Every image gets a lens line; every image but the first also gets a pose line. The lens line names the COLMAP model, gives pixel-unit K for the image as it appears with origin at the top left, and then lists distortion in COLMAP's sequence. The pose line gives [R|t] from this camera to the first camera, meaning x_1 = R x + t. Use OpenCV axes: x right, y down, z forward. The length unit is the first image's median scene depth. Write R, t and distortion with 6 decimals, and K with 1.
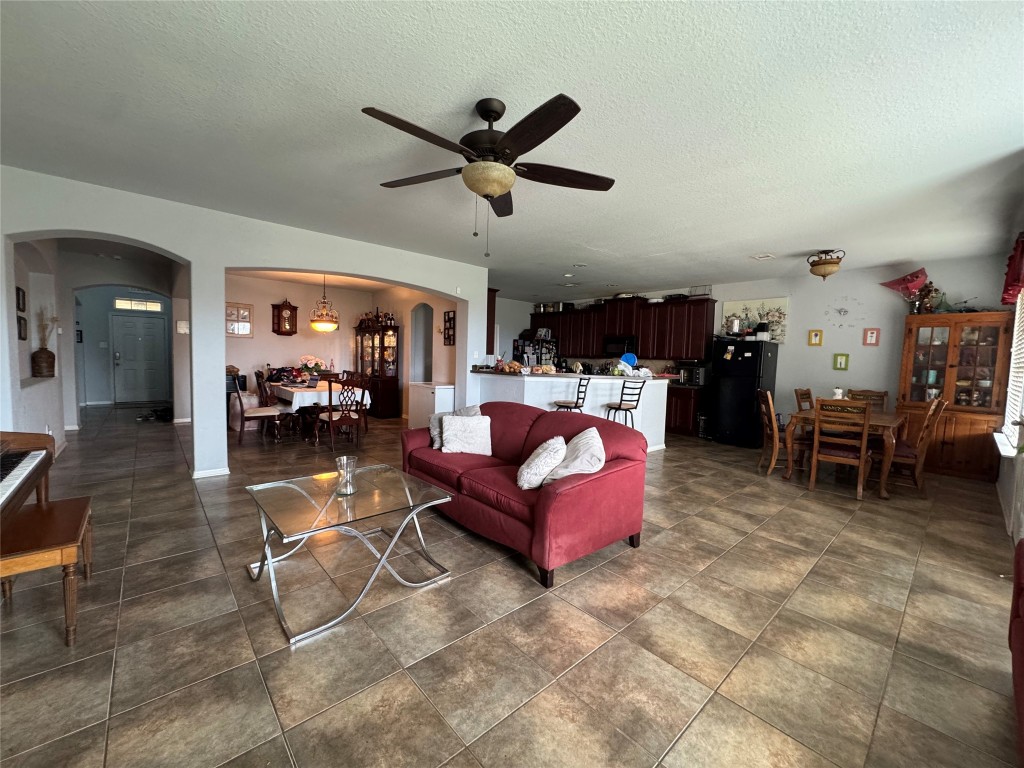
lens RADIAL K [[408.8, 0, 511.2], [0, 408.8, 381.3], [0, 0, 1]] dist [-0.002241, -0.000839]
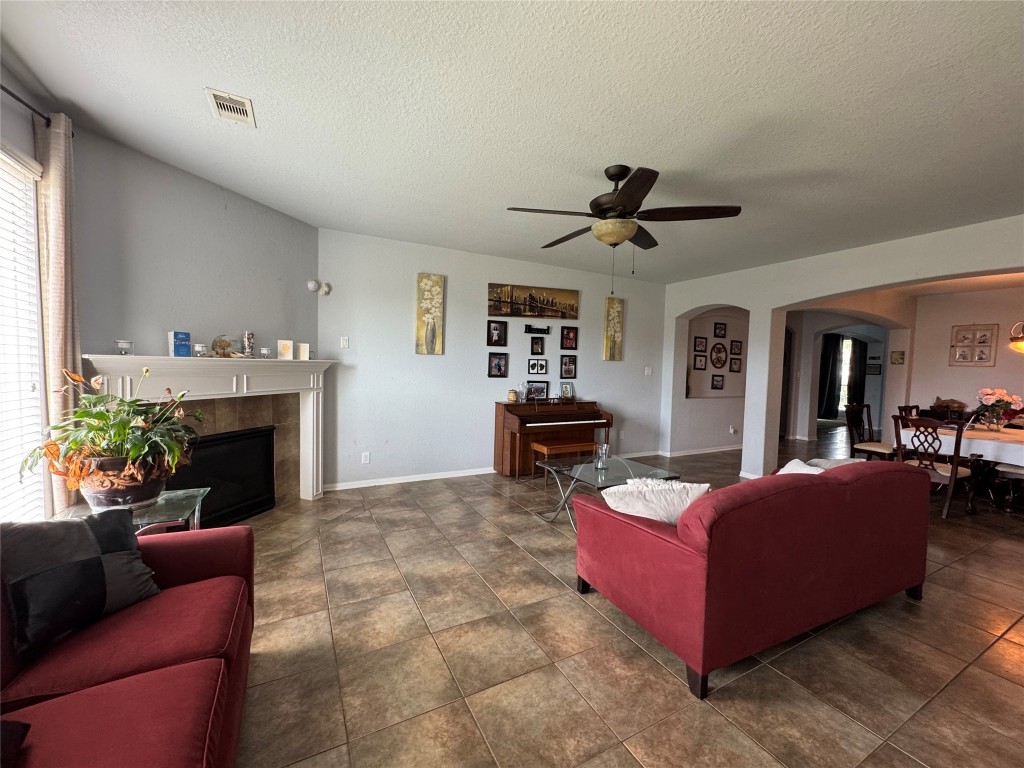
lens RADIAL K [[408.8, 0, 512.2], [0, 408.8, 384.5], [0, 0, 1]] dist [-0.002241, -0.000839]
pose [[-0.236743, 0.012299, -0.971494, 0.385212], [-0.088193, 0.995520, 0.034095, -0.019538], [0.967561, 0.093751, -0.234598, 0.338252]]
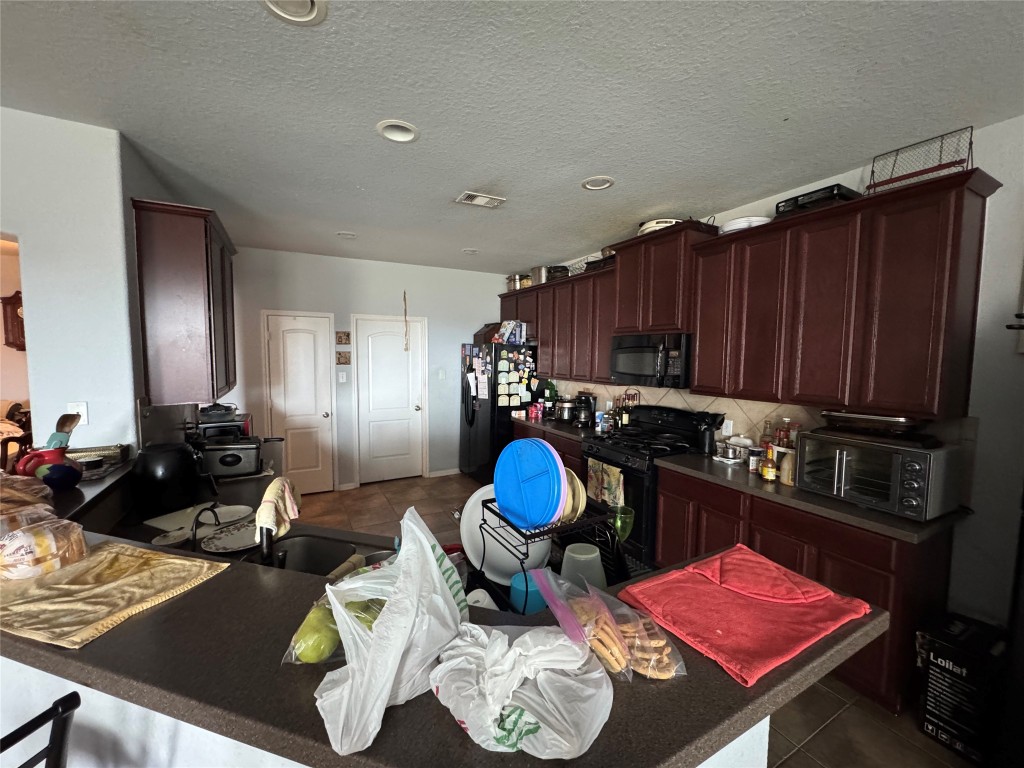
lens RADIAL K [[408.8, 0, 514.7], [0, 408.8, 381.2], [0, 0, 1]] dist [-0.002241, -0.000839]
pose [[0.973967, -0.005525, -0.226621, 0.276886], [0.007488, 0.999941, 0.007806, -0.081649], [0.226565, -0.009300, 0.973952, 0.711433]]
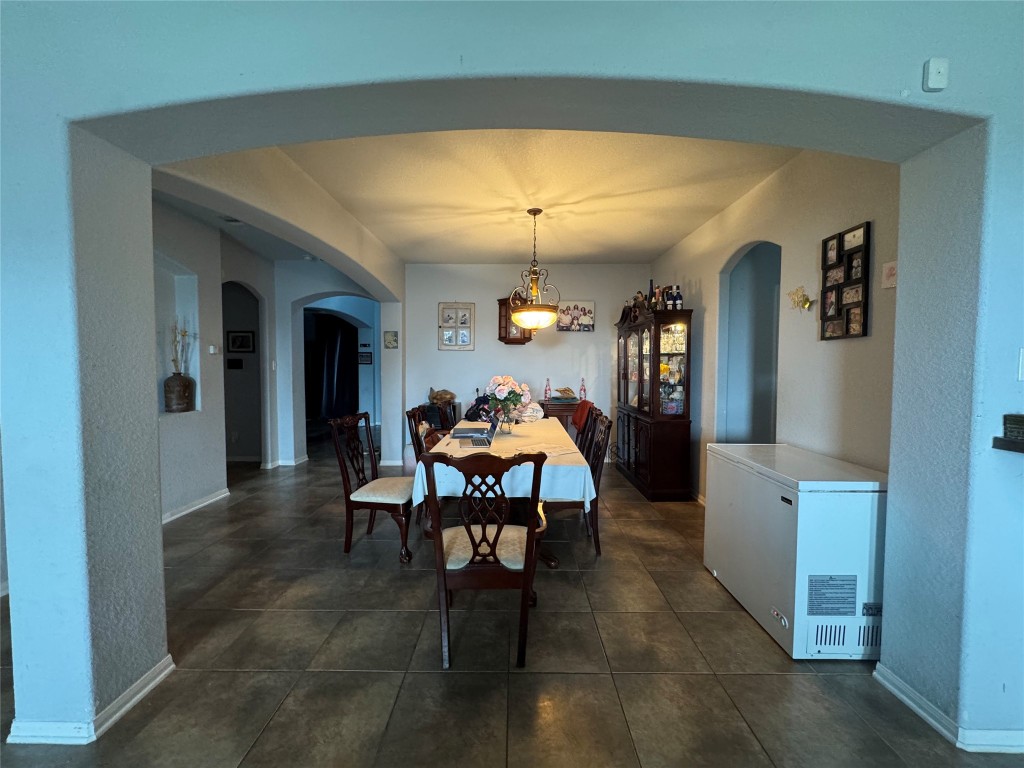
lens RADIAL K [[408.8, 0, 511.8], [0, 408.8, 385.0], [0, 0, 1]] dist [-0.002241, -0.000839]
pose [[0.740912, 0.003701, -0.671592, -0.131154], [-0.020201, 0.999655, -0.016778, -0.041682], [0.671298, 0.025998, 0.740731, 0.600875]]
